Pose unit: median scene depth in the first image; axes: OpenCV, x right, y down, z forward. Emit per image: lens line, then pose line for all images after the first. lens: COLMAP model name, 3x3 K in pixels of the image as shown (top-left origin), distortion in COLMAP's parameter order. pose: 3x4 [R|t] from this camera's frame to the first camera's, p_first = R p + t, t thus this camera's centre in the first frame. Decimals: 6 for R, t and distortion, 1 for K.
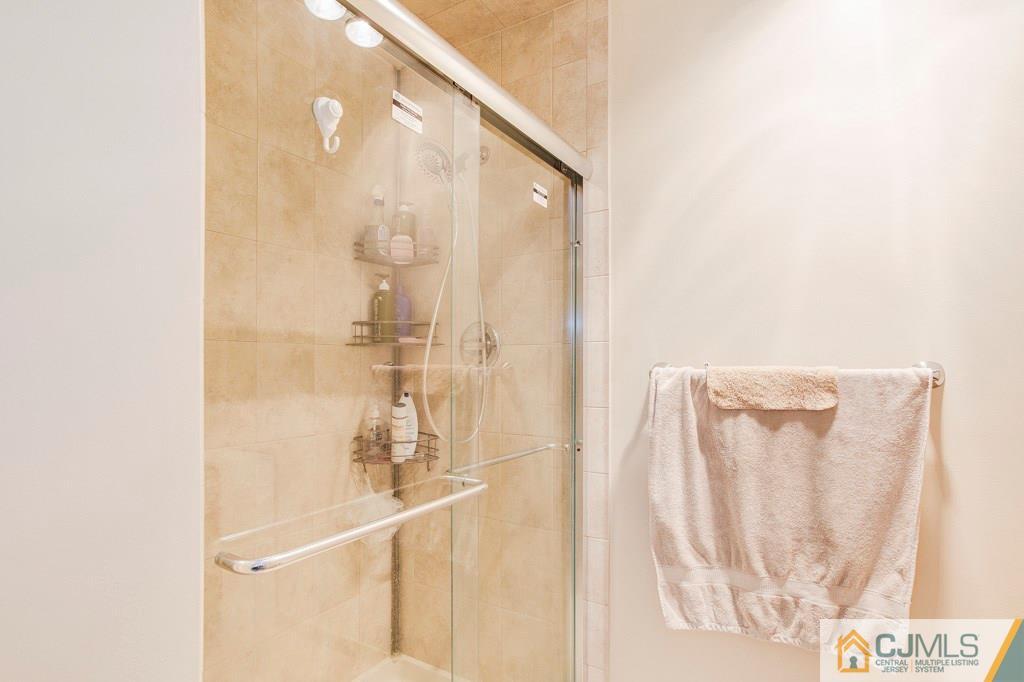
lens RADIAL K [[510.6, 0, 524.5], [0, 510.6, 369.4], [0, 0, 1]] dist [0.002731, 0.001349]
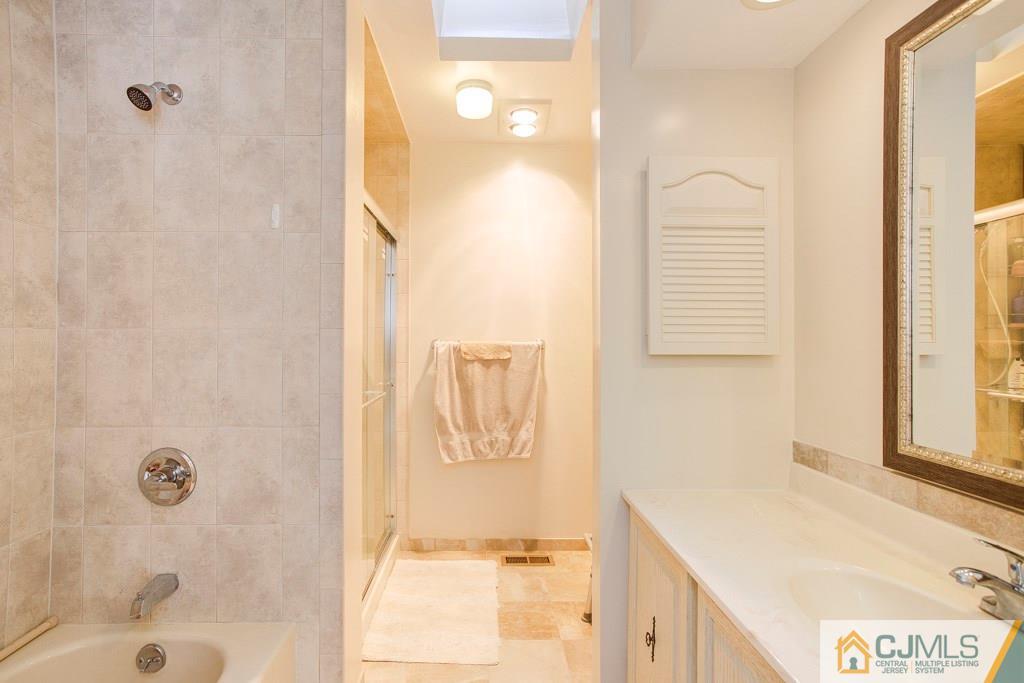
lens RADIAL K [[510.6, 0, 509.4], [0, 510.6, 340.1], [0, 0, 1]] dist [0.002731, 0.001349]
pose [[0.829830, 0.001195, 0.558014, -0.709532], [-0.000789, 0.999999, -0.000969, -0.007385], [-0.558015, 0.000363, 0.829831, -0.958105]]
